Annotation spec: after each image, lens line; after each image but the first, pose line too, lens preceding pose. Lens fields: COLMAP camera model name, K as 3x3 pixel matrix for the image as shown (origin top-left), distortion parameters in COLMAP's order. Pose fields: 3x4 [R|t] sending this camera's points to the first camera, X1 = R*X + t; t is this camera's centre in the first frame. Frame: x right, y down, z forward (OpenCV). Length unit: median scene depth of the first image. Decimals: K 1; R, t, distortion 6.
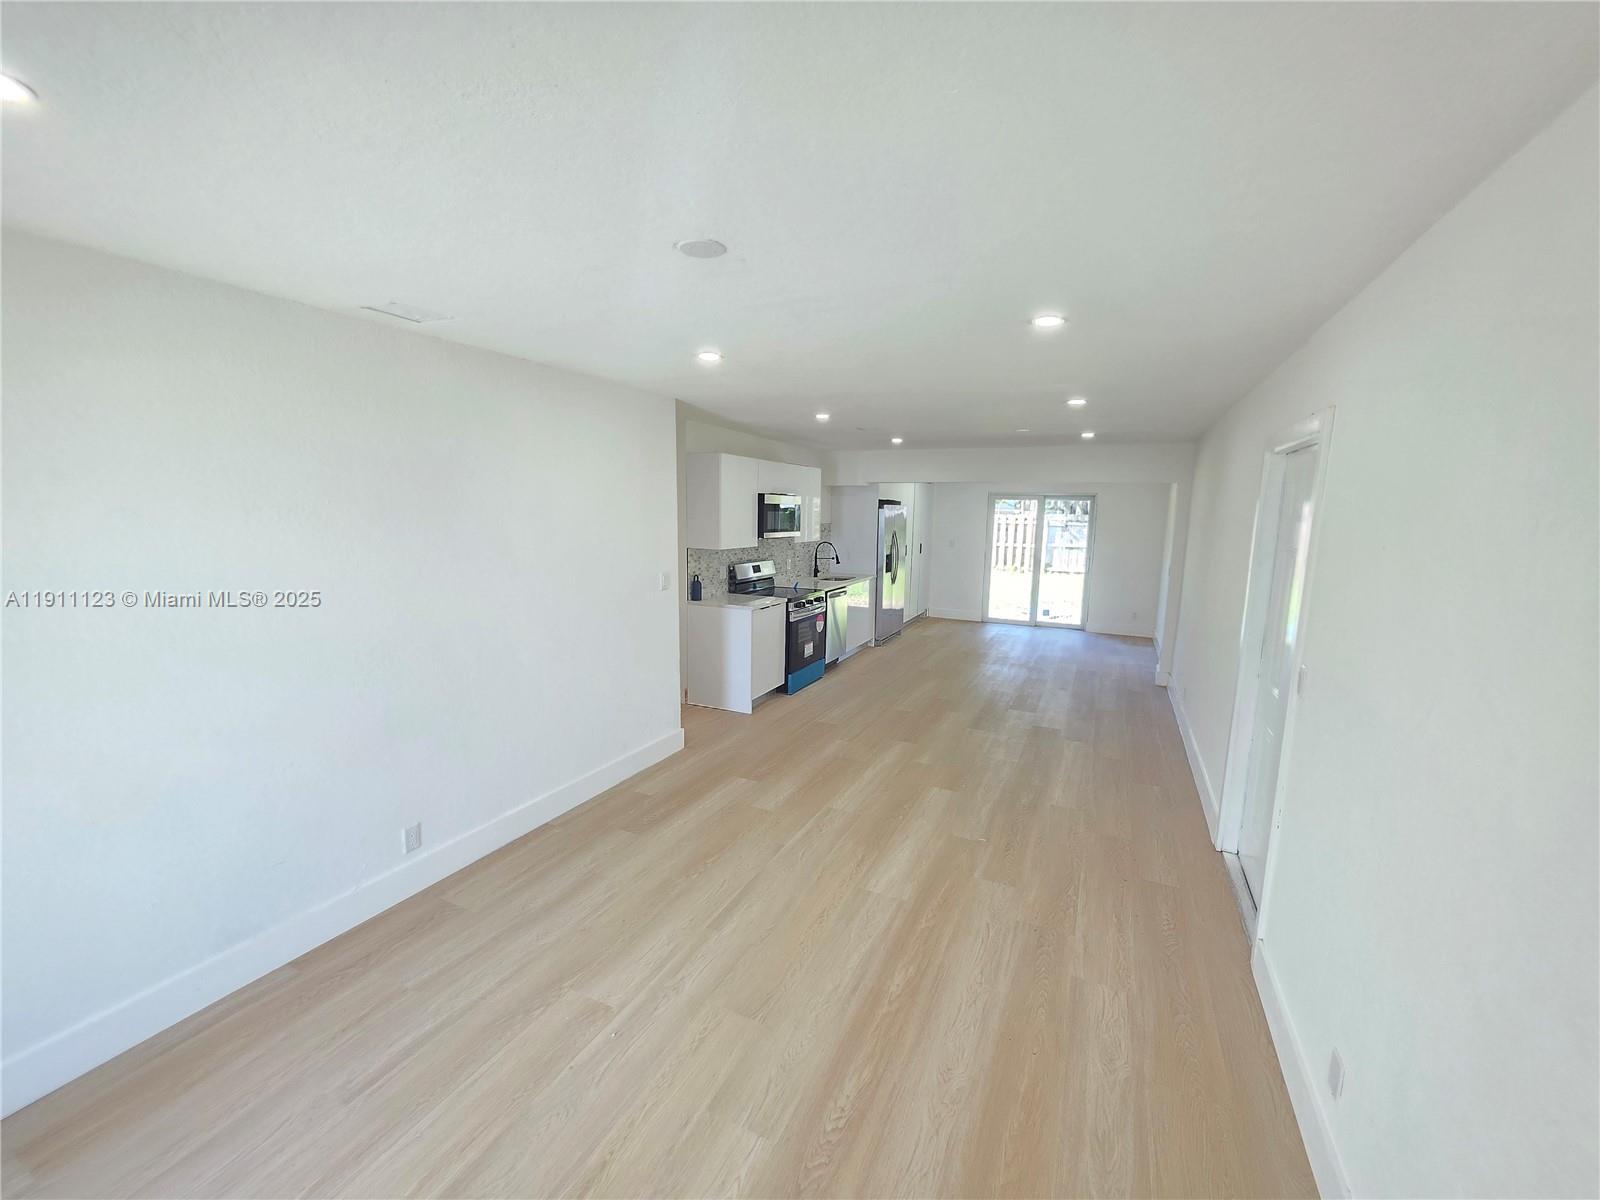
lens RADIAL K [[640.4, 0, 807.5], [0, 640.4, 603.9], [0, 0, 1]] dist [0.000922, 0.000272]
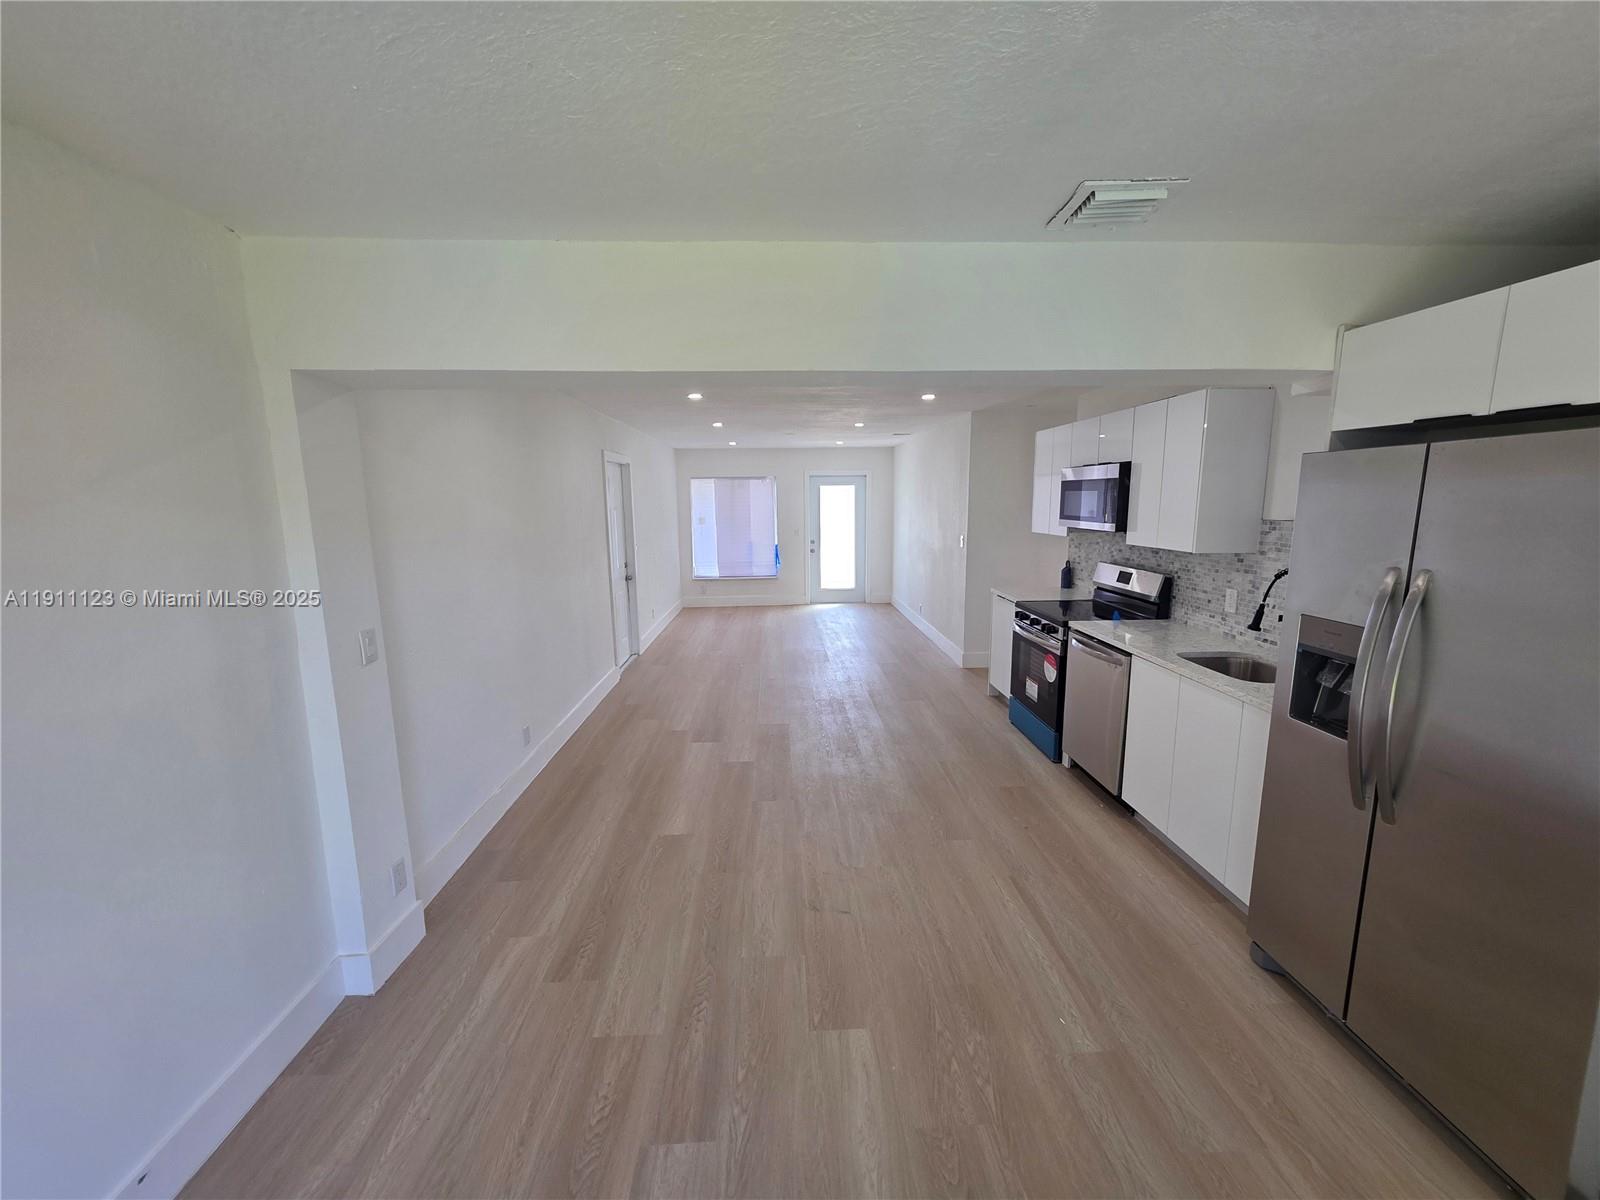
lens RADIAL K [[640.4, 0, 810.1], [0, 640.4, 602.8], [0, 0, 1]] dist [0.000922, 0.000272]
pose [[-0.878980, 0.067782, -0.472017, 0.549639], [-0.076162, 0.957185, 0.279280, -0.199767], [0.470737, 0.281431, -0.836184, 1.478796]]
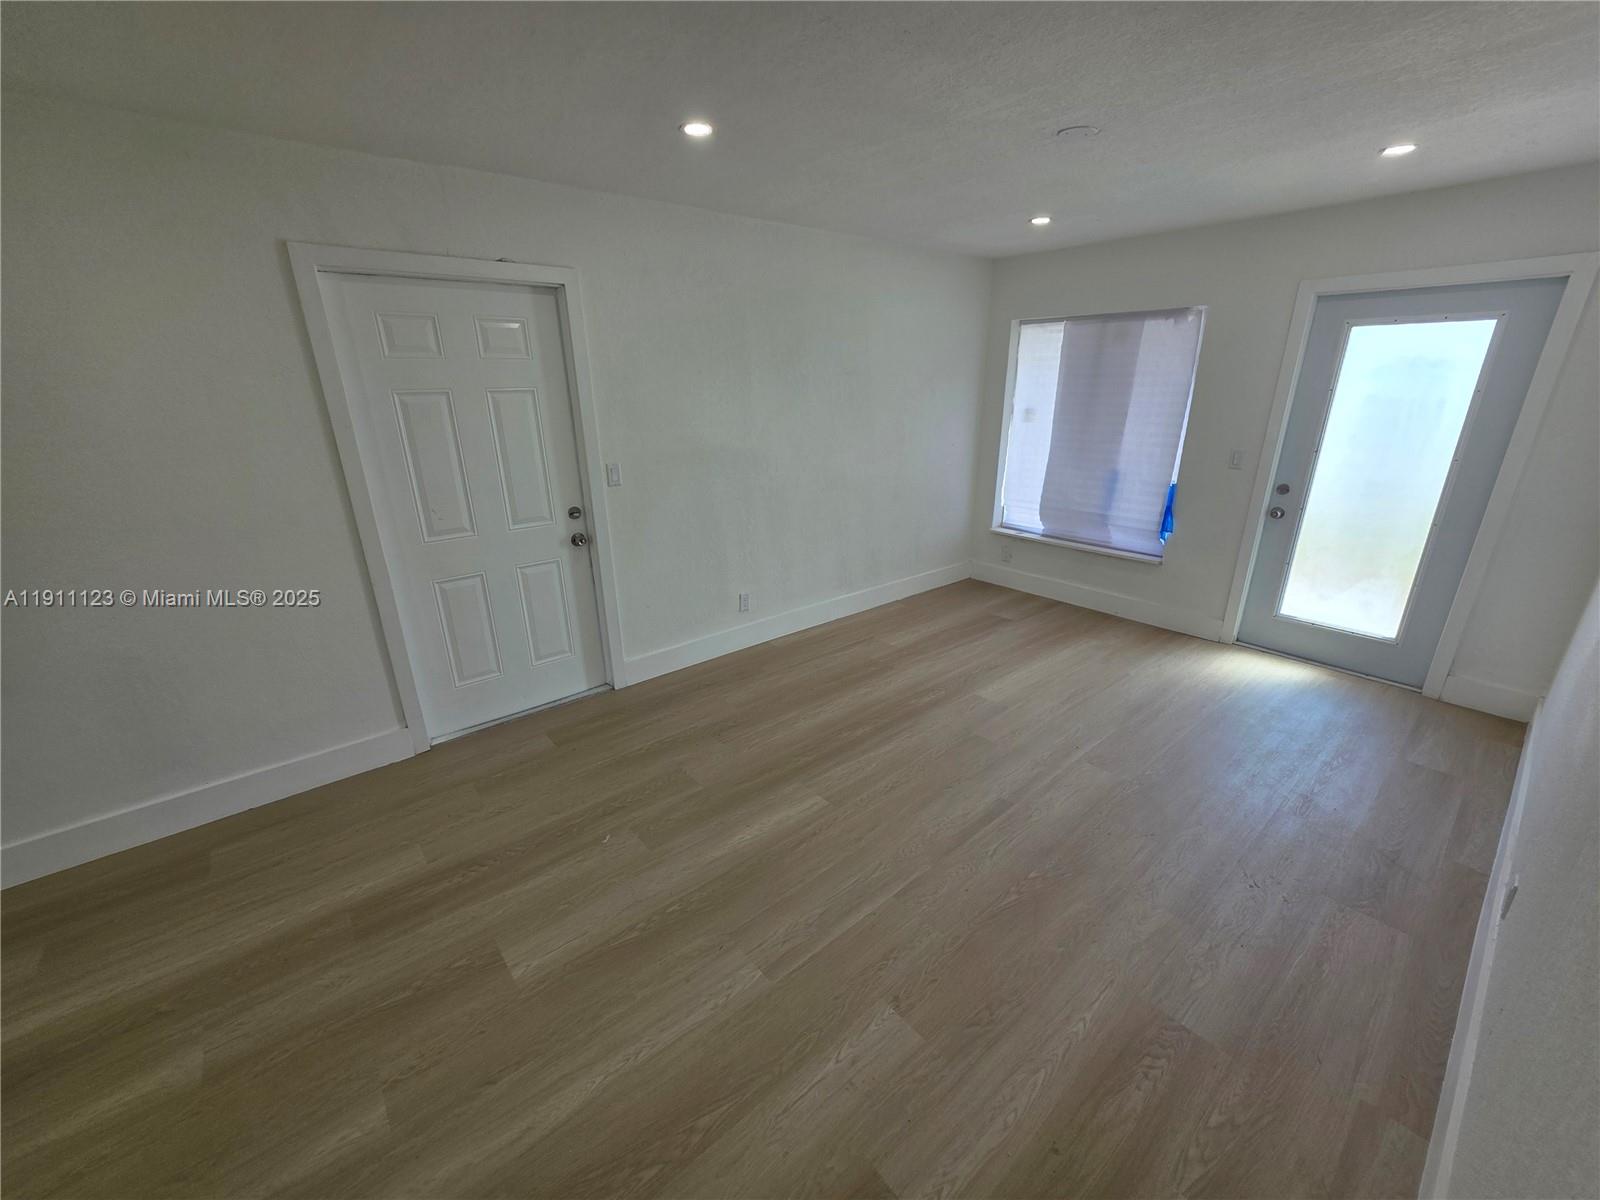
lens RADIAL K [[640.4, 0, 804.5], [0, 640.4, 604.4], [0, 0, 1]] dist [0.000922, 0.000272]
pose [[-0.912127, -0.146508, 0.382831, -0.085670], [0.054227, 0.882608, 0.466972, -0.102404], [-0.406305, 0.446698, -0.797106, 0.772752]]
